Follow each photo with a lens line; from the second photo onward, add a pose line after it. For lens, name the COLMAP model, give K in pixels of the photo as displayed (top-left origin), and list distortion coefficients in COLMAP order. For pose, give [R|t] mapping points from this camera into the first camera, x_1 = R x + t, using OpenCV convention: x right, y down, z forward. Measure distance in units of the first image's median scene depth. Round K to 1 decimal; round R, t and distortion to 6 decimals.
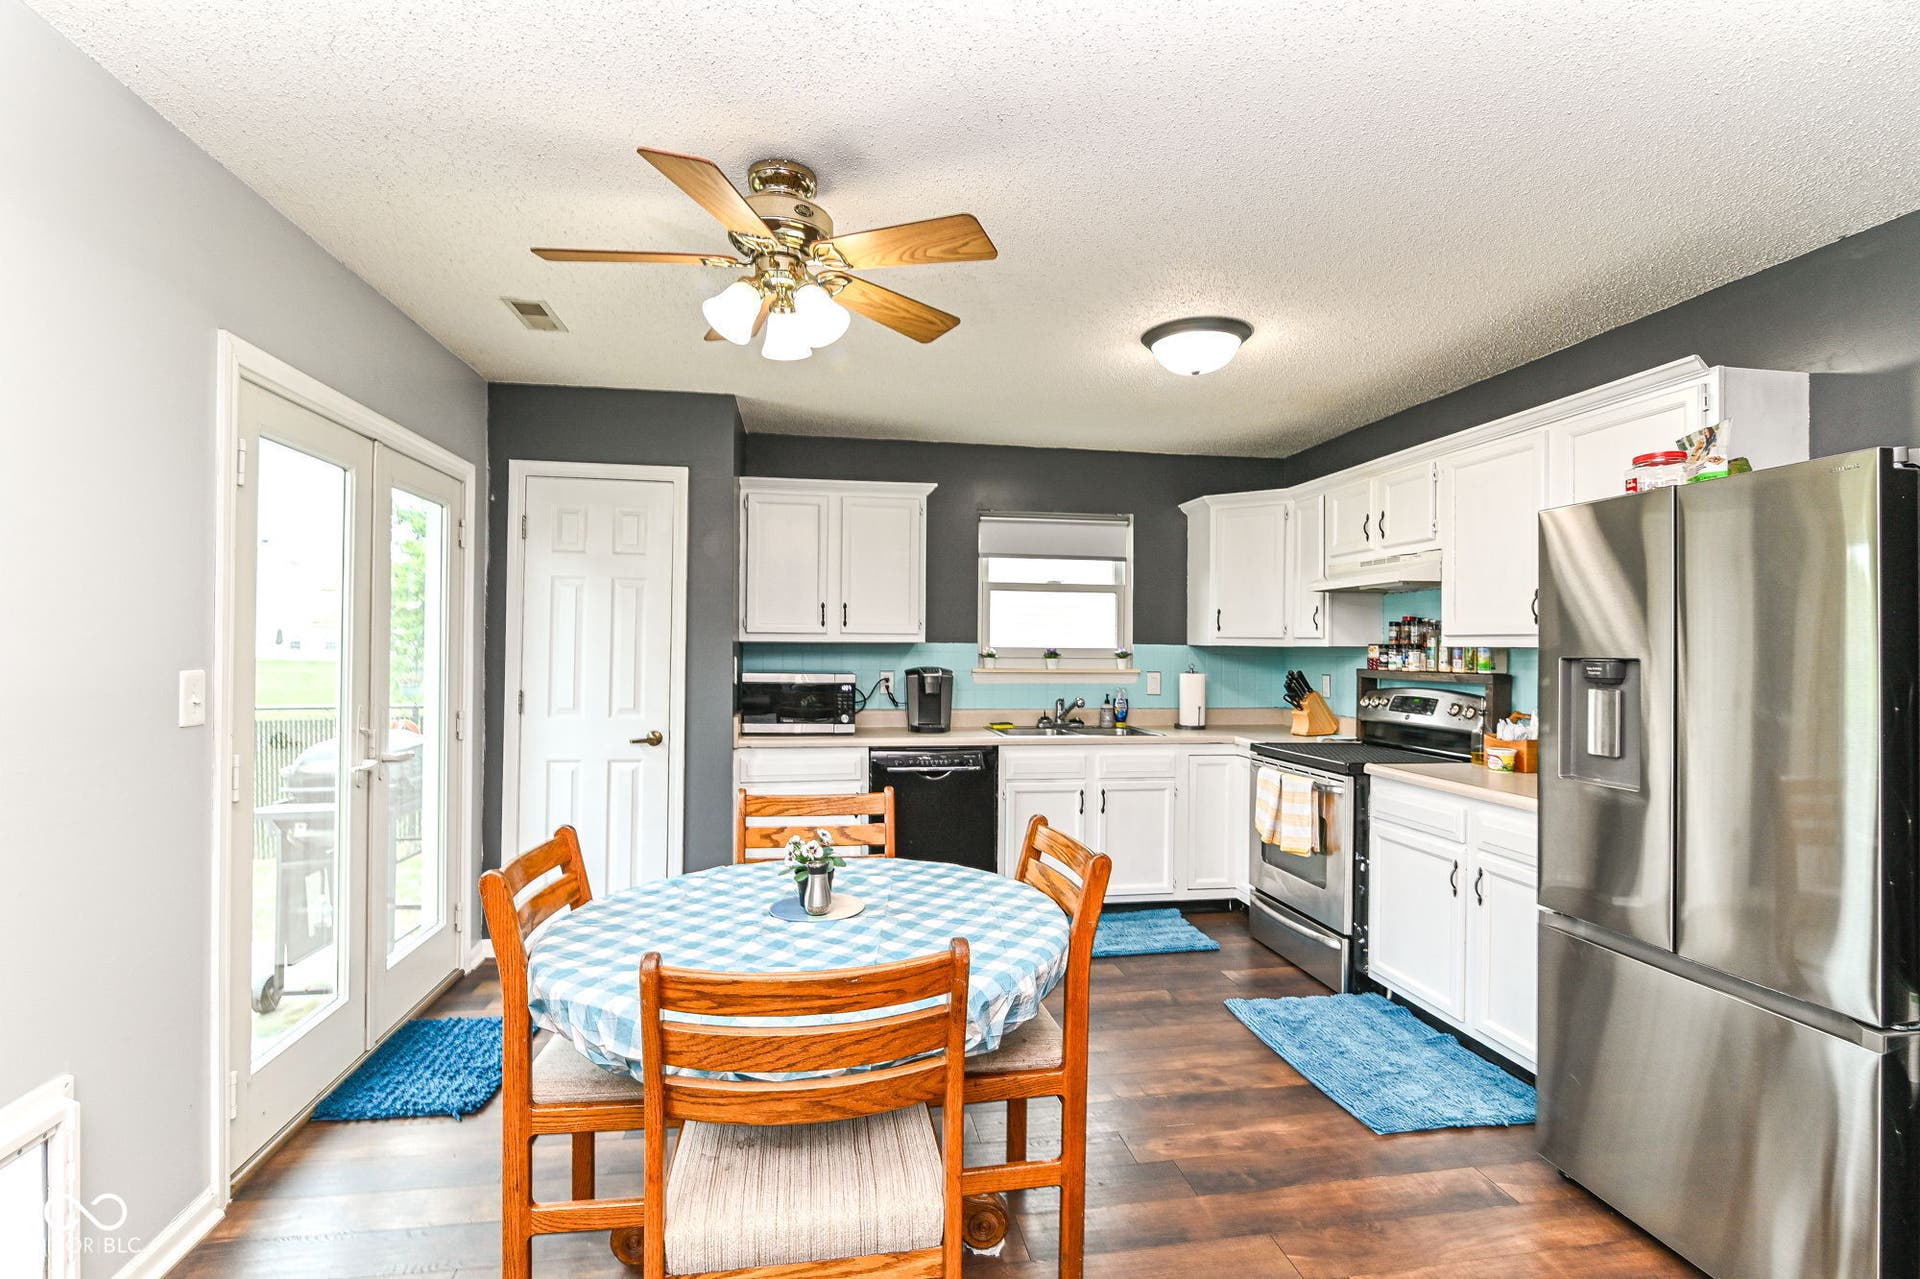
lens RADIAL K [[892.7, 0, 966.4], [0, 892.7, 641.3], [0, 0, 1]] dist [-0.014561, -0.000769]
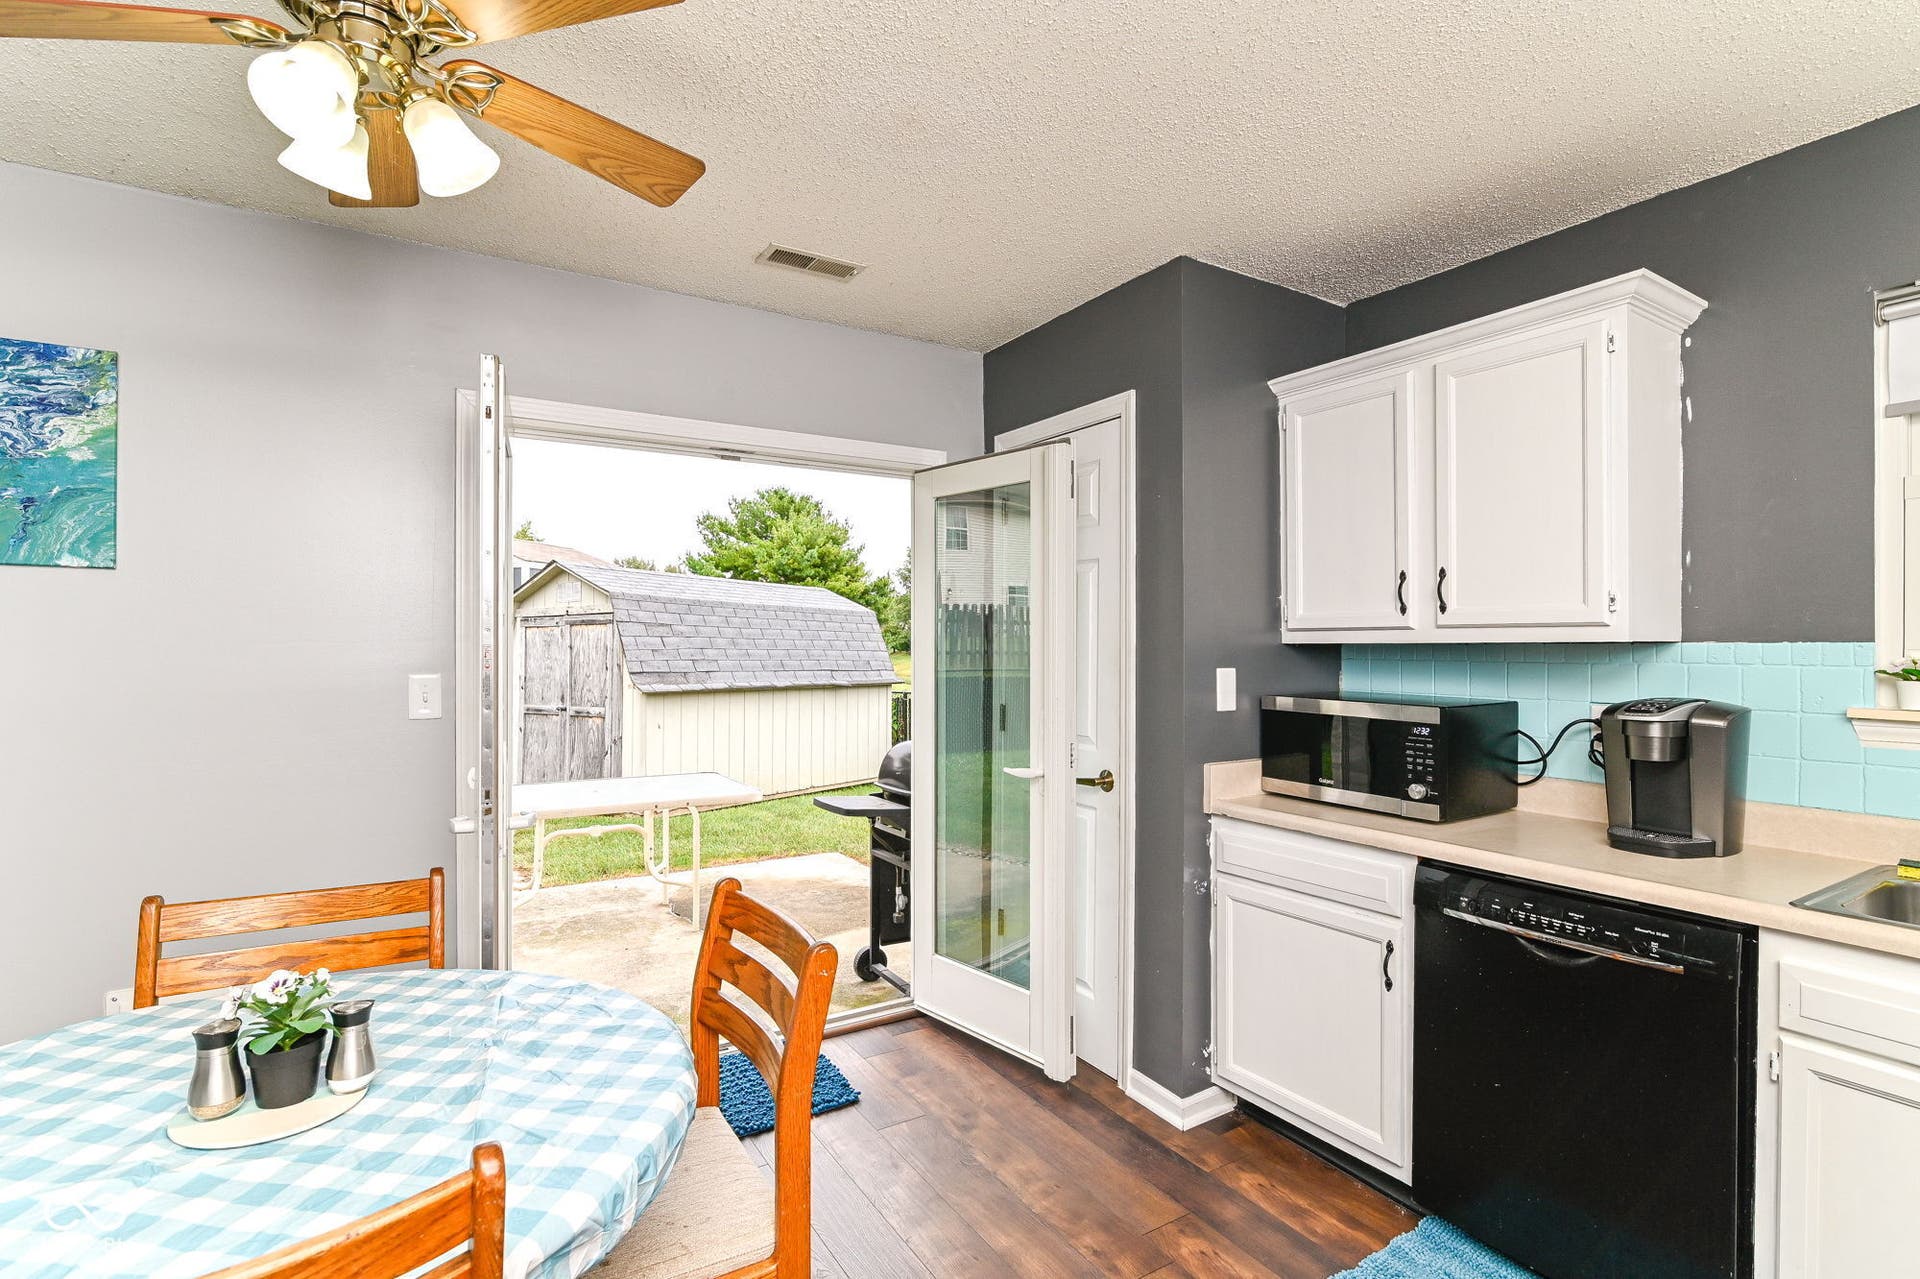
lens RADIAL K [[892.7, 0, 953.1], [0, 892.7, 646.0], [0, 0, 1]] dist [-0.014561, -0.000769]
pose [[0.365559, -0.007367, -0.930759, 0.243778], [0.007756, 0.999958, -0.004869, 0.003142], [0.930756, -0.005439, 0.365601, 0.559959]]
